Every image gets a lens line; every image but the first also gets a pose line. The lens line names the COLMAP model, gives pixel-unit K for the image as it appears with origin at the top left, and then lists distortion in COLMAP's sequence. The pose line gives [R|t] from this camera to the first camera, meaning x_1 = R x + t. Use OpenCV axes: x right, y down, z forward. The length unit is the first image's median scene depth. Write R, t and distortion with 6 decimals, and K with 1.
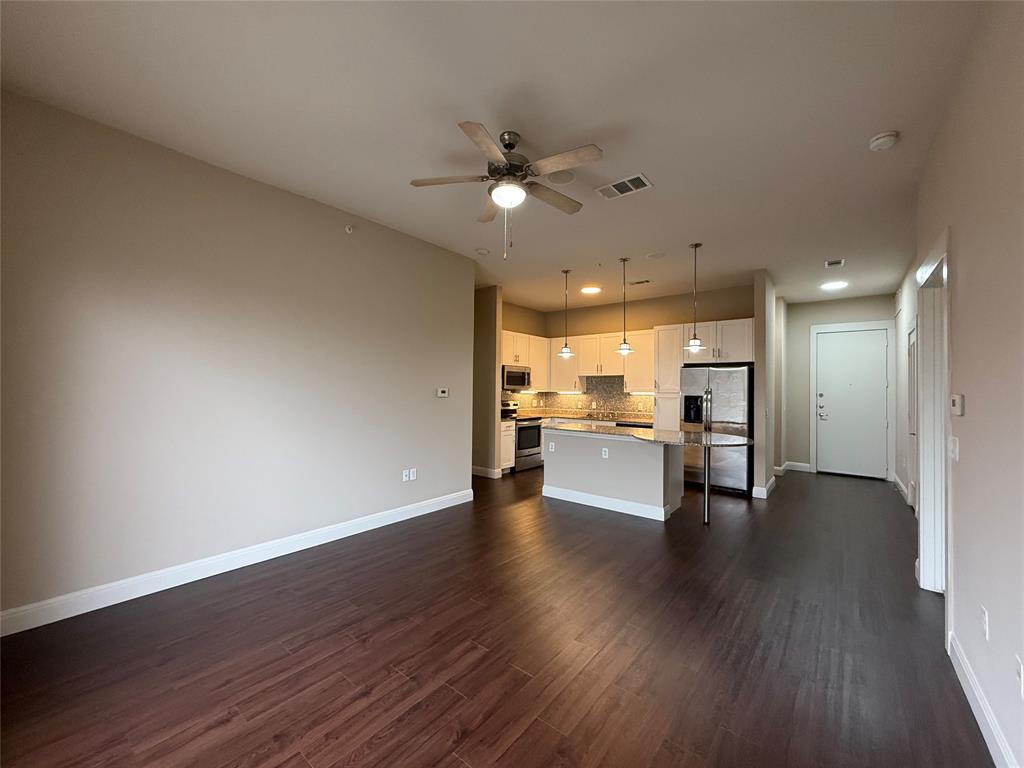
lens RADIAL K [[406.6, 0, 510.8], [0, 406.6, 383.6], [0, 0, 1]] dist [0.000629, 0.000048]
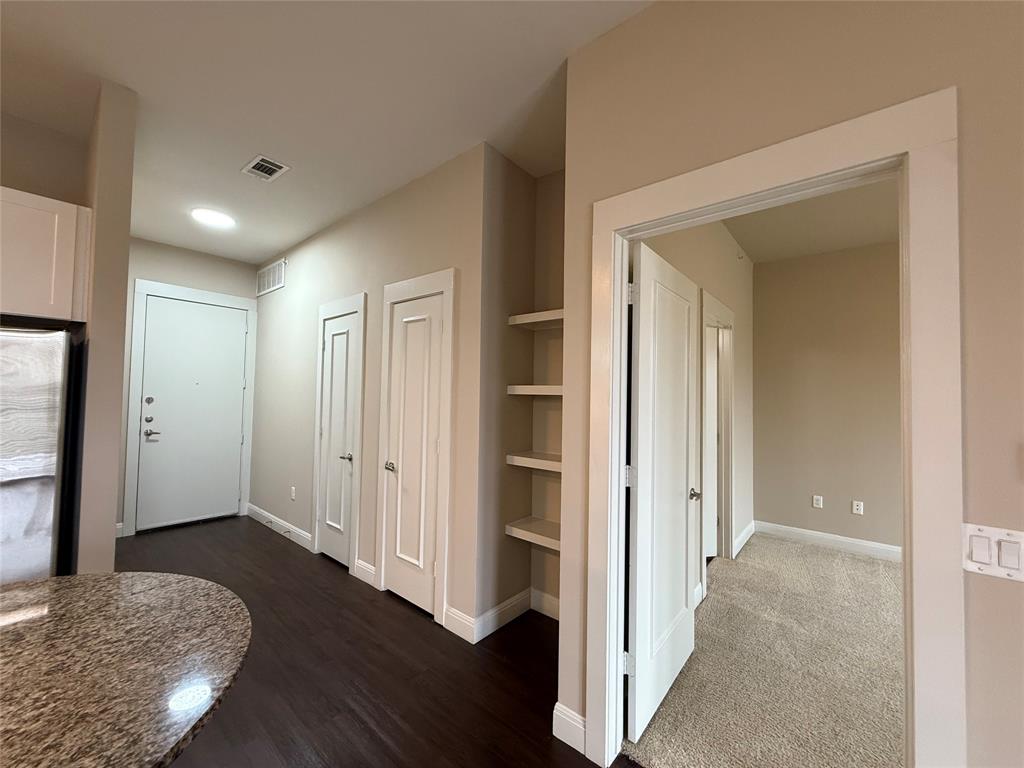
lens RADIAL K [[406.6, 0, 510.8], [0, 406.6, 383.6], [0, 0, 1]] dist [0.000629, 0.000048]
pose [[0.019156, 0.018814, 0.999639, 0.216833], [-0.033625, 0.999269, -0.018162, -0.002952], [-0.999251, -0.033265, 0.019775, 0.557665]]
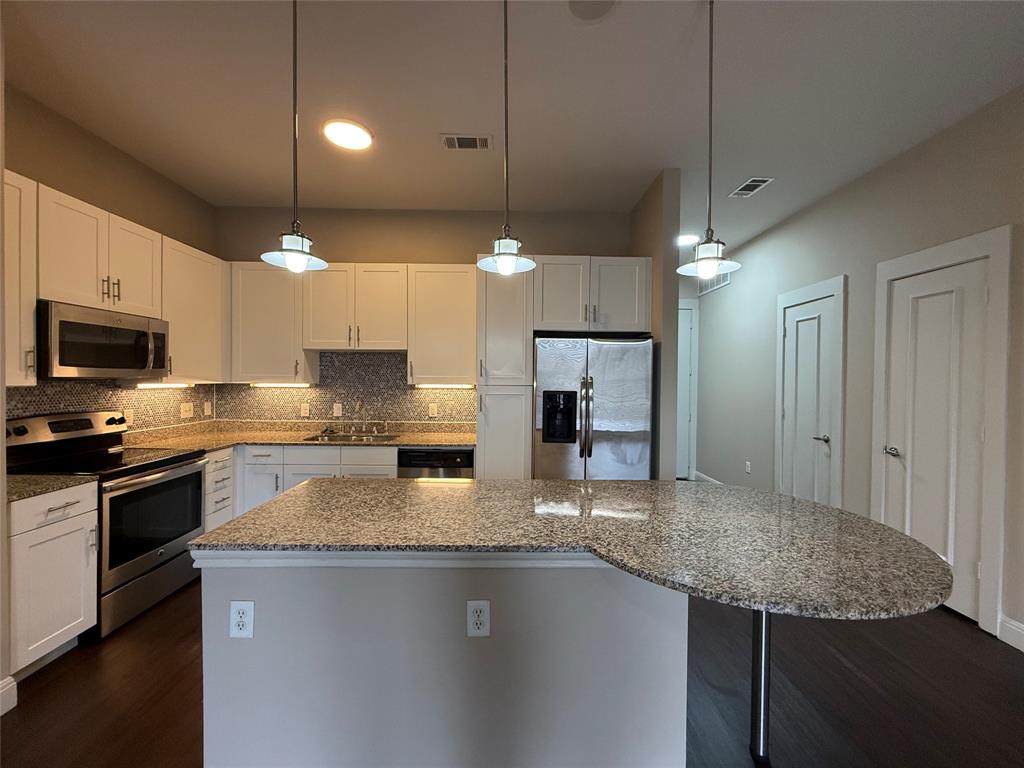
lens RADIAL K [[406.6, 0, 510.8], [0, 406.6, 383.6], [0, 0, 1]] dist [0.000629, 0.000048]
pose [[0.765311, -0.011982, 0.643549, 0.062010], [-0.010084, 0.999481, 0.030600, 0.004526], [-0.643582, -0.029908, 0.764793, 0.638195]]
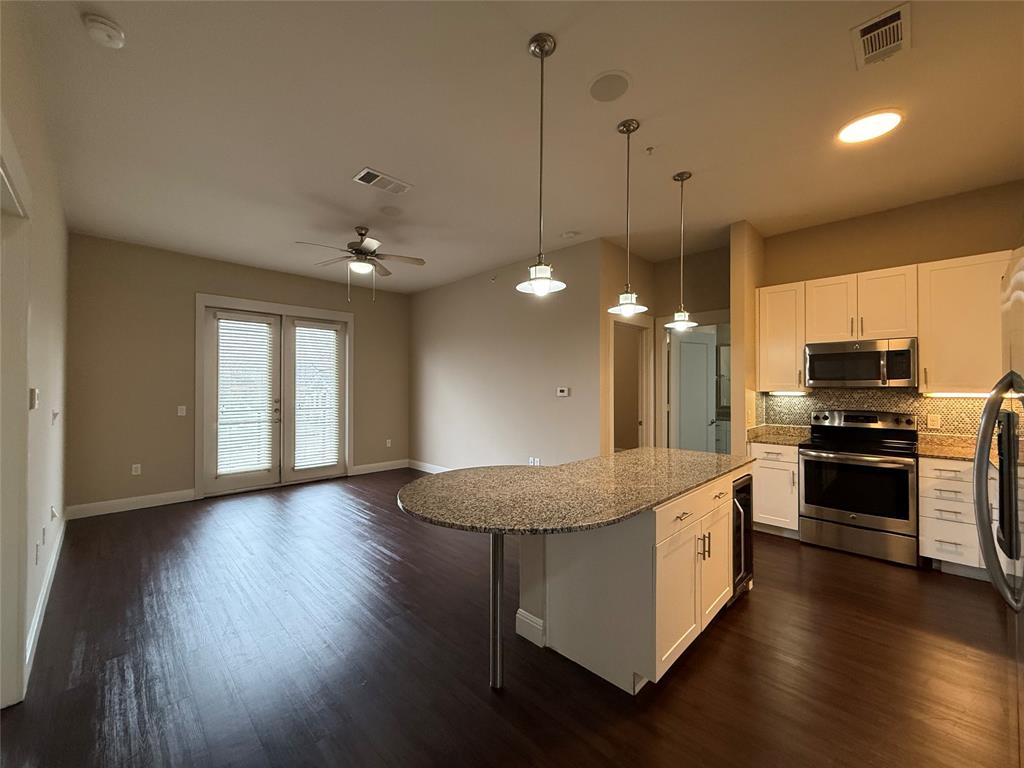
lens RADIAL K [[406.6, 0, 510.8], [0, 406.6, 383.6], [0, 0, 1]] dist [0.000629, 0.000048]
pose [[-0.102193, -0.020070, -0.994562, 0.671487], [0.011868, 0.999701, -0.021393, 0.017160], [0.994694, -0.013989, -0.101924, 0.774851]]
